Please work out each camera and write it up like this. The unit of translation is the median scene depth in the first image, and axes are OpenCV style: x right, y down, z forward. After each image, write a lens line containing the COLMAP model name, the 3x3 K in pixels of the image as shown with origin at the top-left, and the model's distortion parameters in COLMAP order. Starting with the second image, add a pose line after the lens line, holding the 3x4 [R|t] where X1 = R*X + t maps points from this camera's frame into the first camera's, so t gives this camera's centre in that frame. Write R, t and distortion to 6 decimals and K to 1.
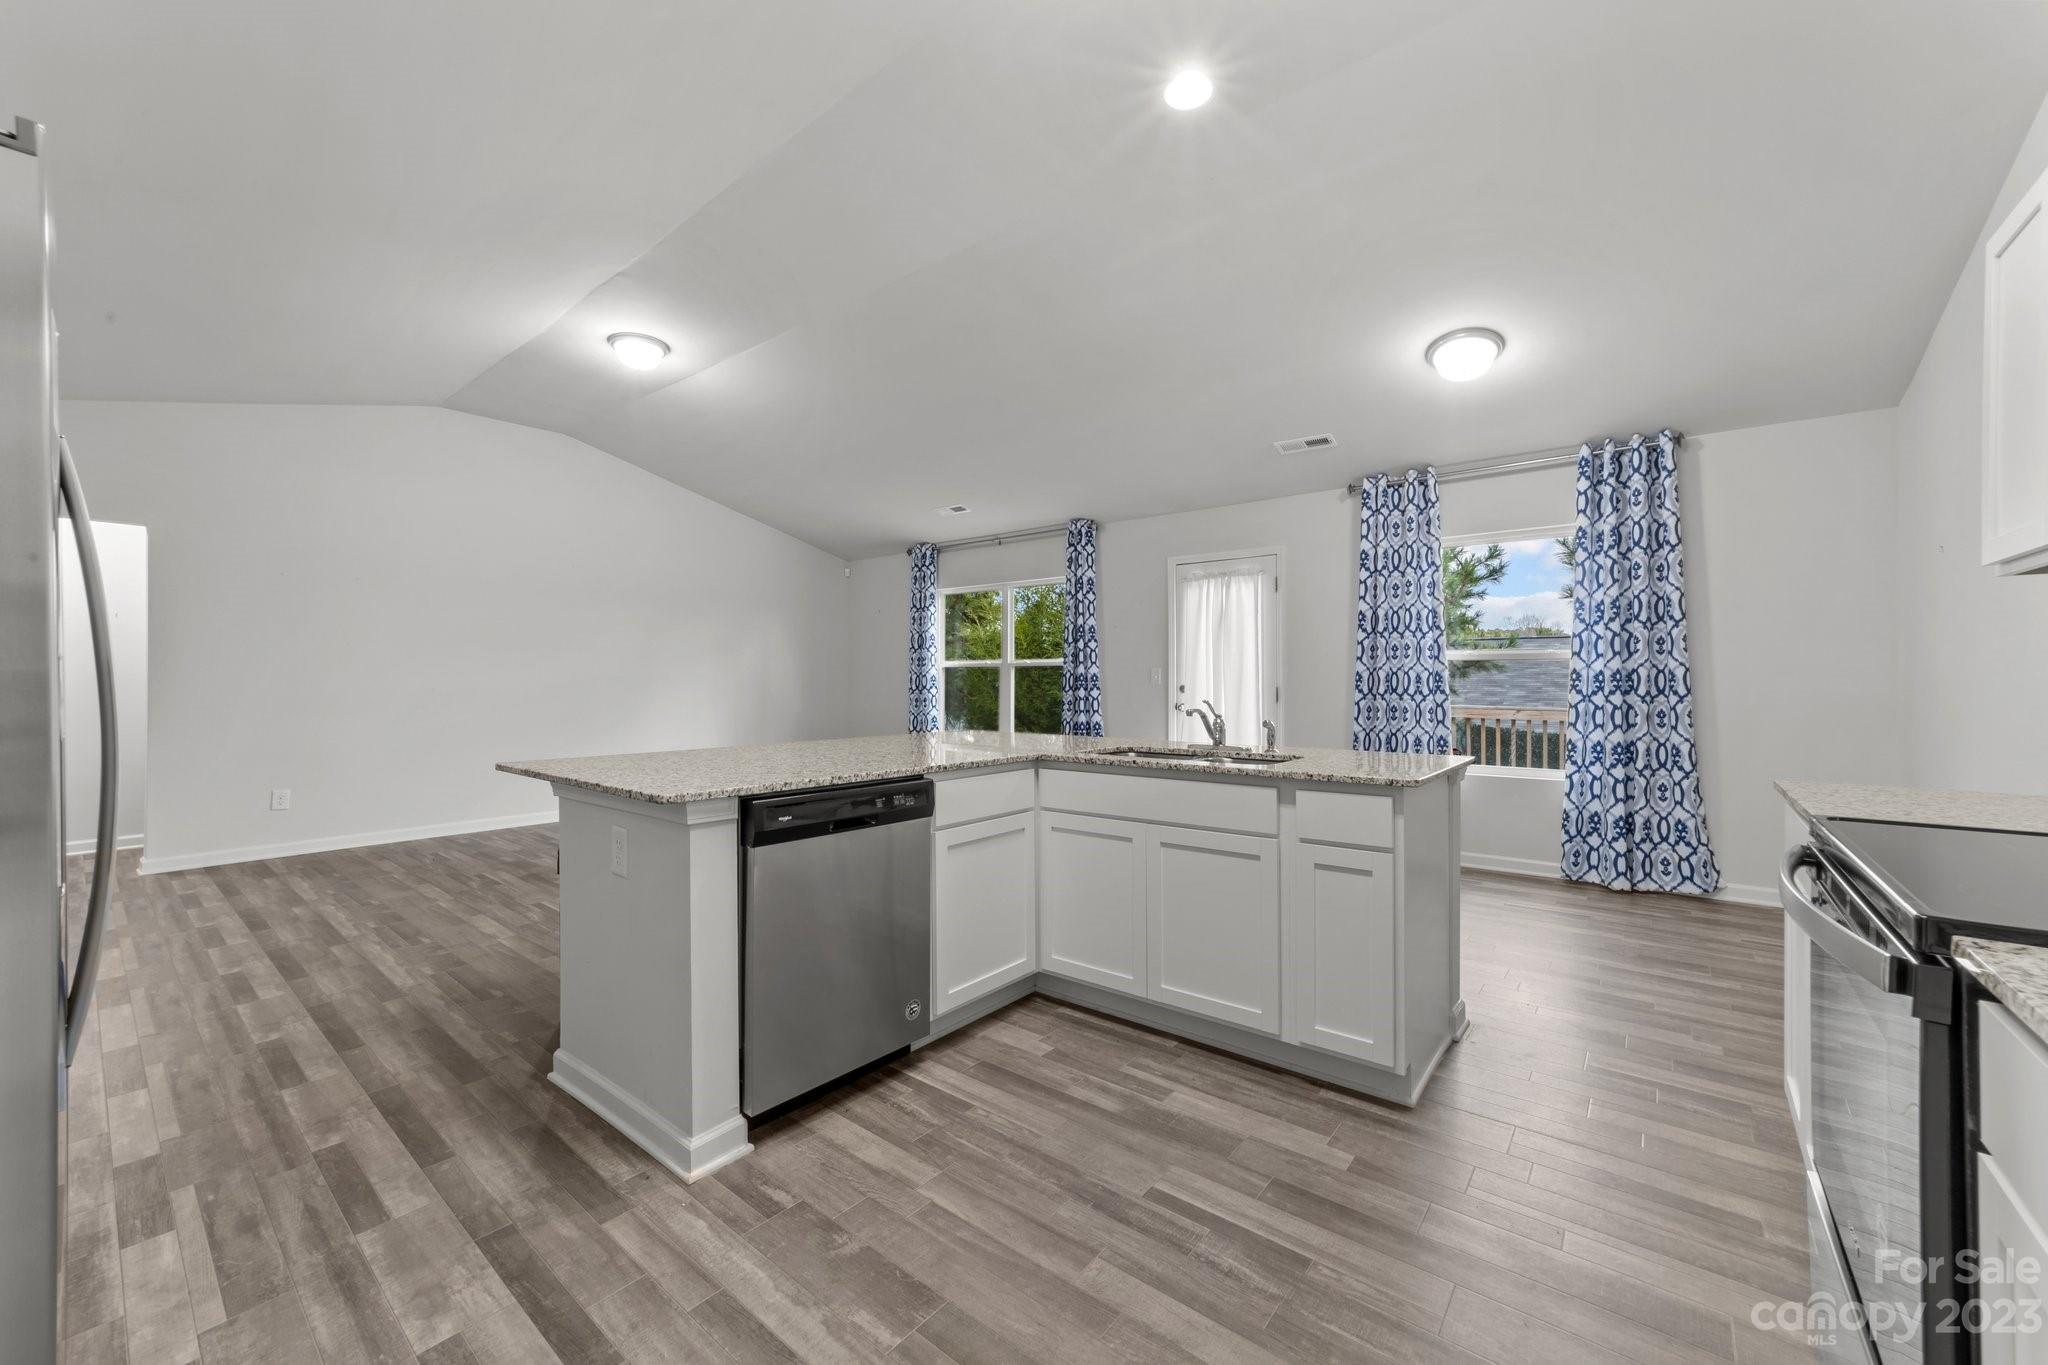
lens RADIAL K [[790.2, 0, 1028.7], [0, 790.2, 675.3], [0, 0, 1]] dist [-0.015111, 0.007302]
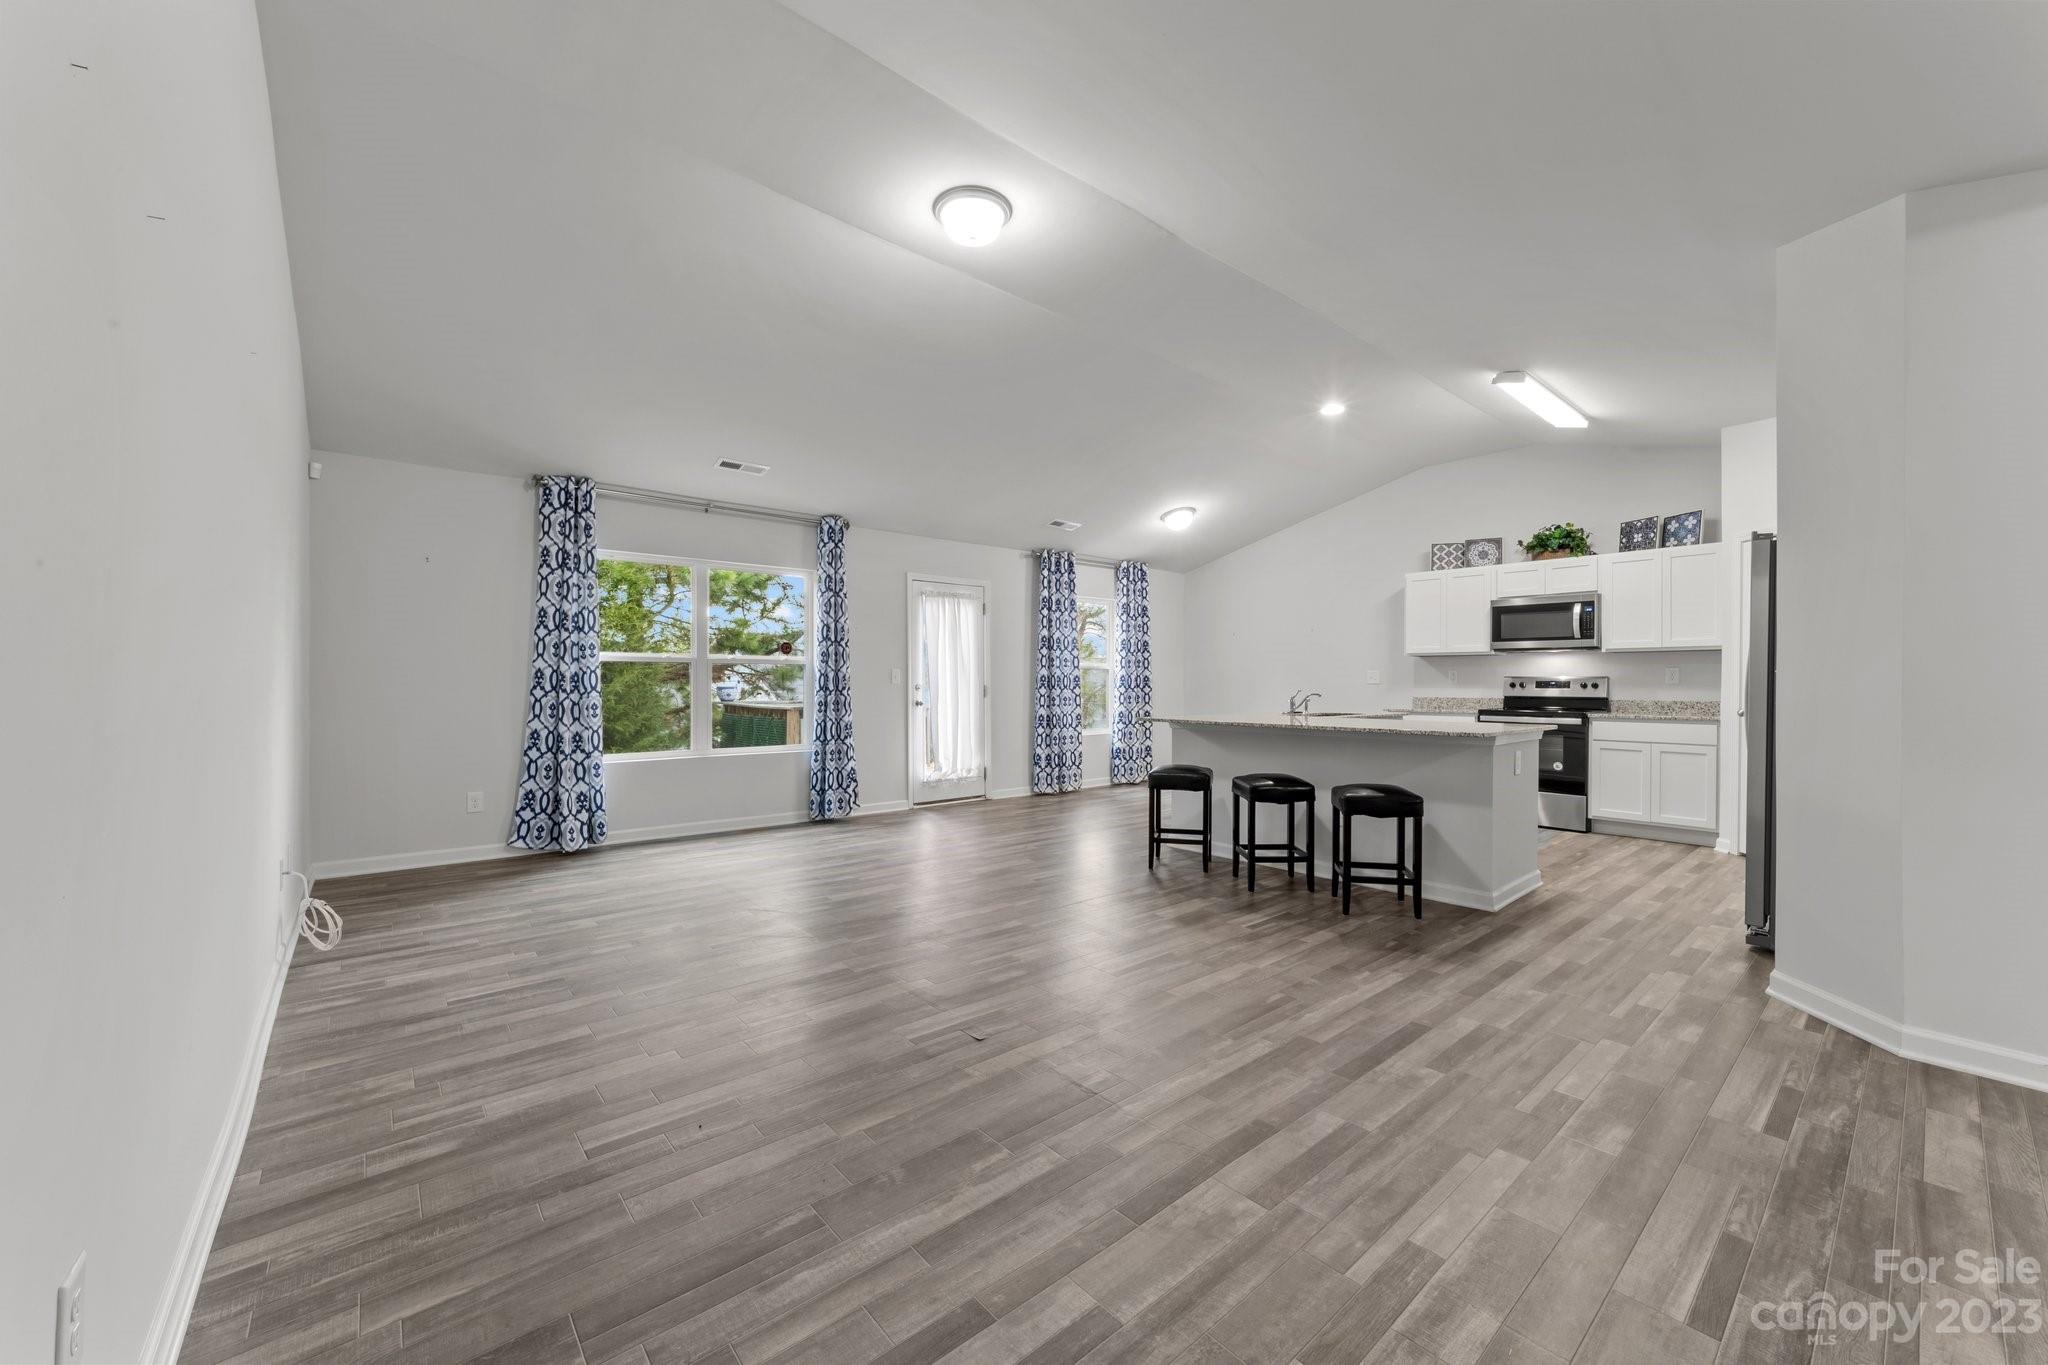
lens RADIAL K [[790.2, 0, 1023.8], [0, 790.2, 686.1], [0, 0, 1]] dist [-0.015111, 0.007302]
pose [[0.182030, -0.004272, 0.983284, -1.228097], [-0.007531, 0.999955, 0.005738, 0.009453], [-0.983264, -0.008449, 0.181990, 0.843638]]
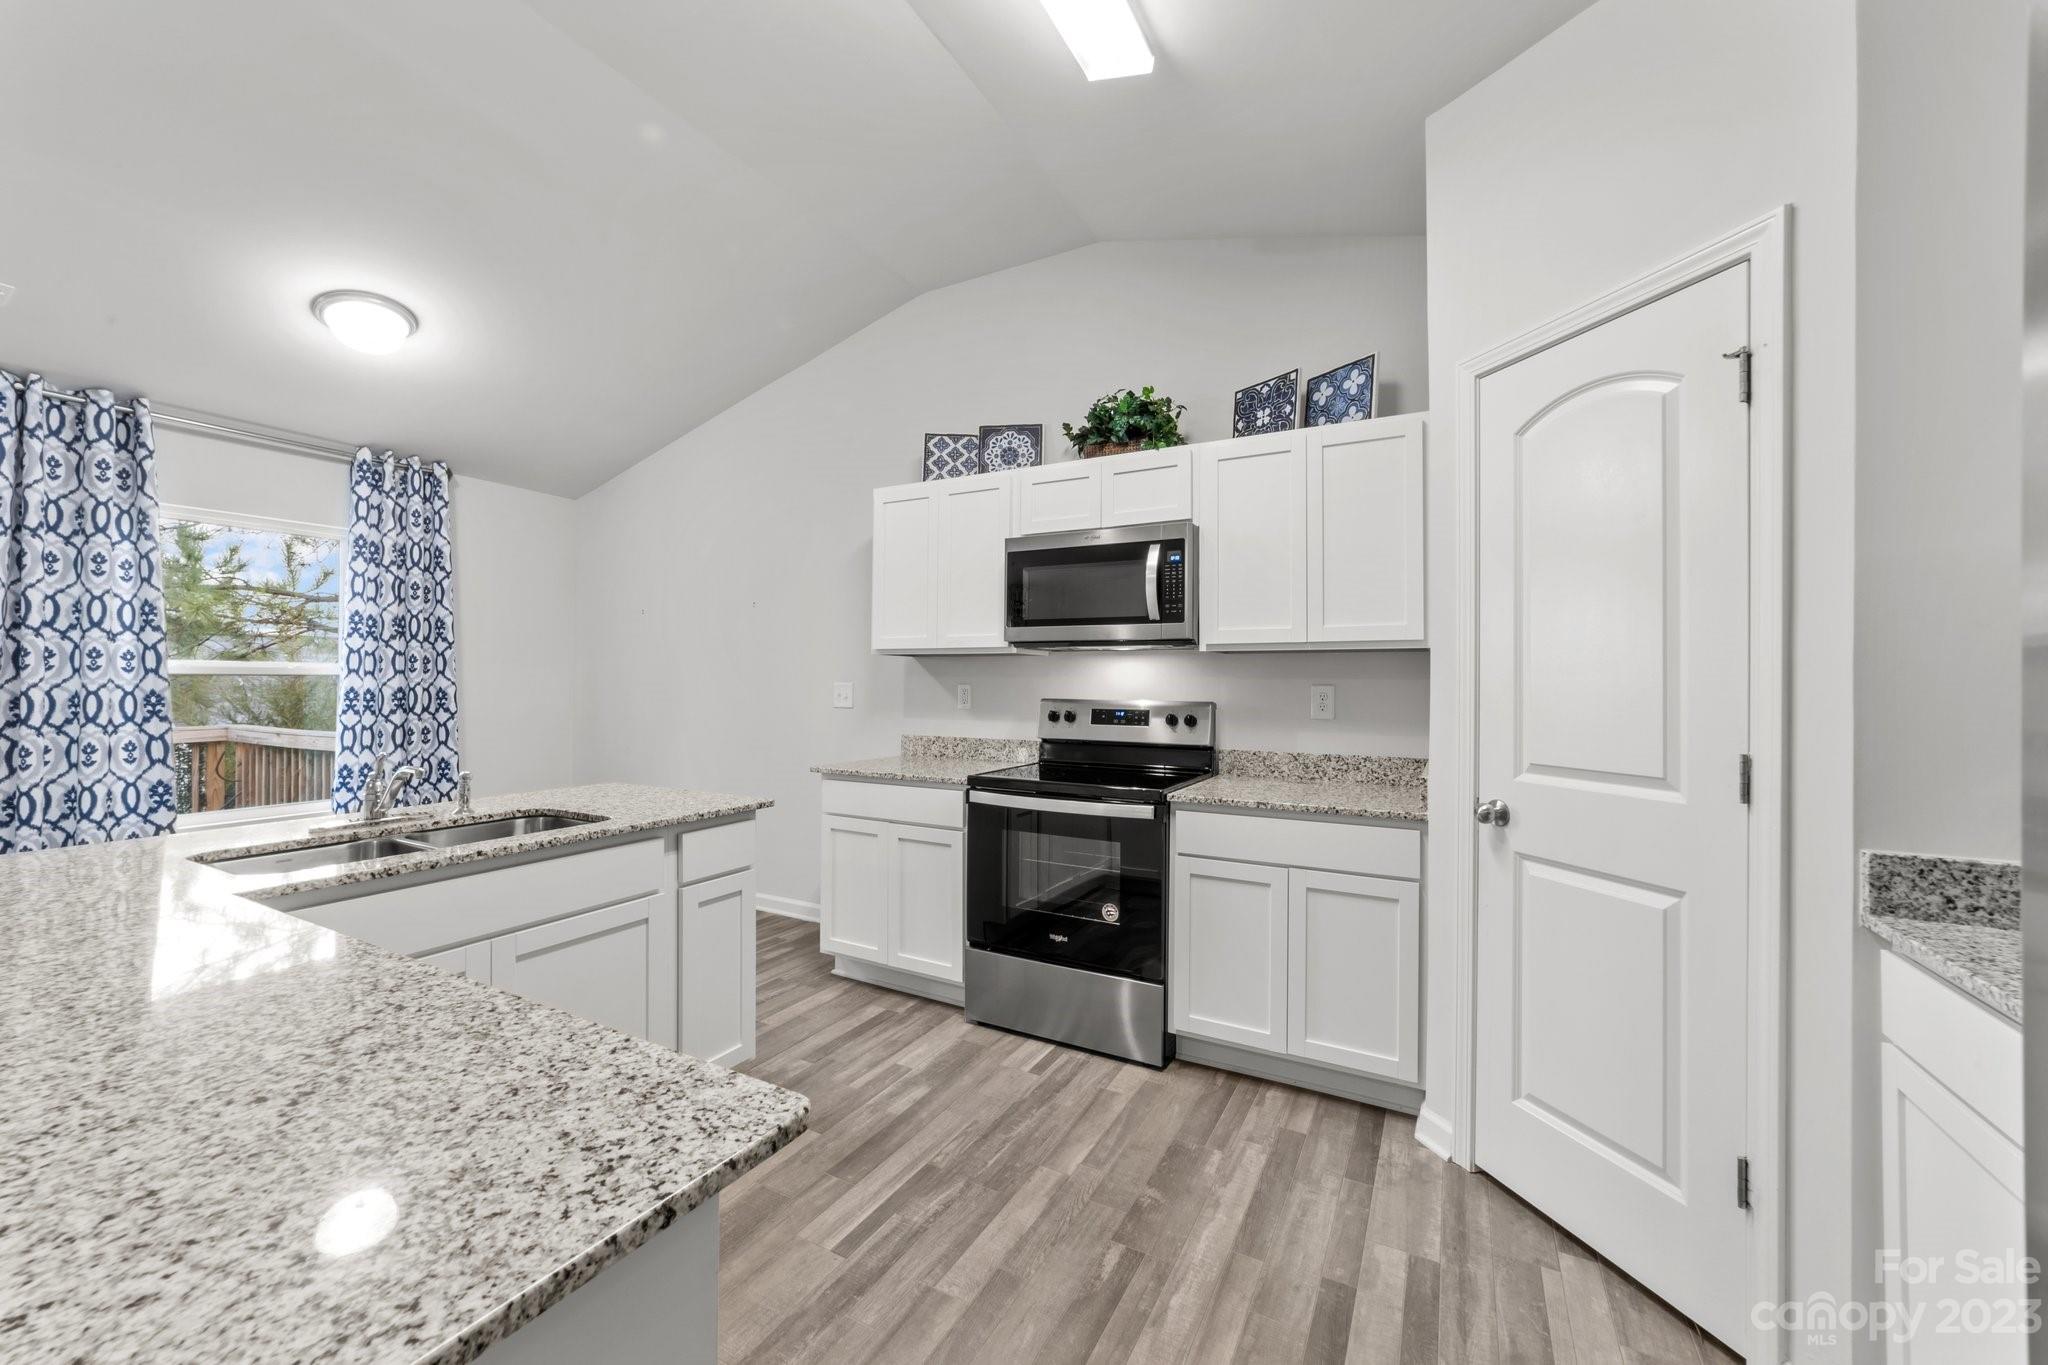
lens RADIAL K [[790.2, 0, 1025.0], [0, 790.2, 675.8], [0, 0, 1]] dist [-0.015111, 0.007302]
pose [[-0.178111, 0.003642, 0.984004, -0.333081], [-0.010717, 0.999927, -0.005641, -0.023799], [-0.983952, -0.011551, -0.178059, 0.371363]]
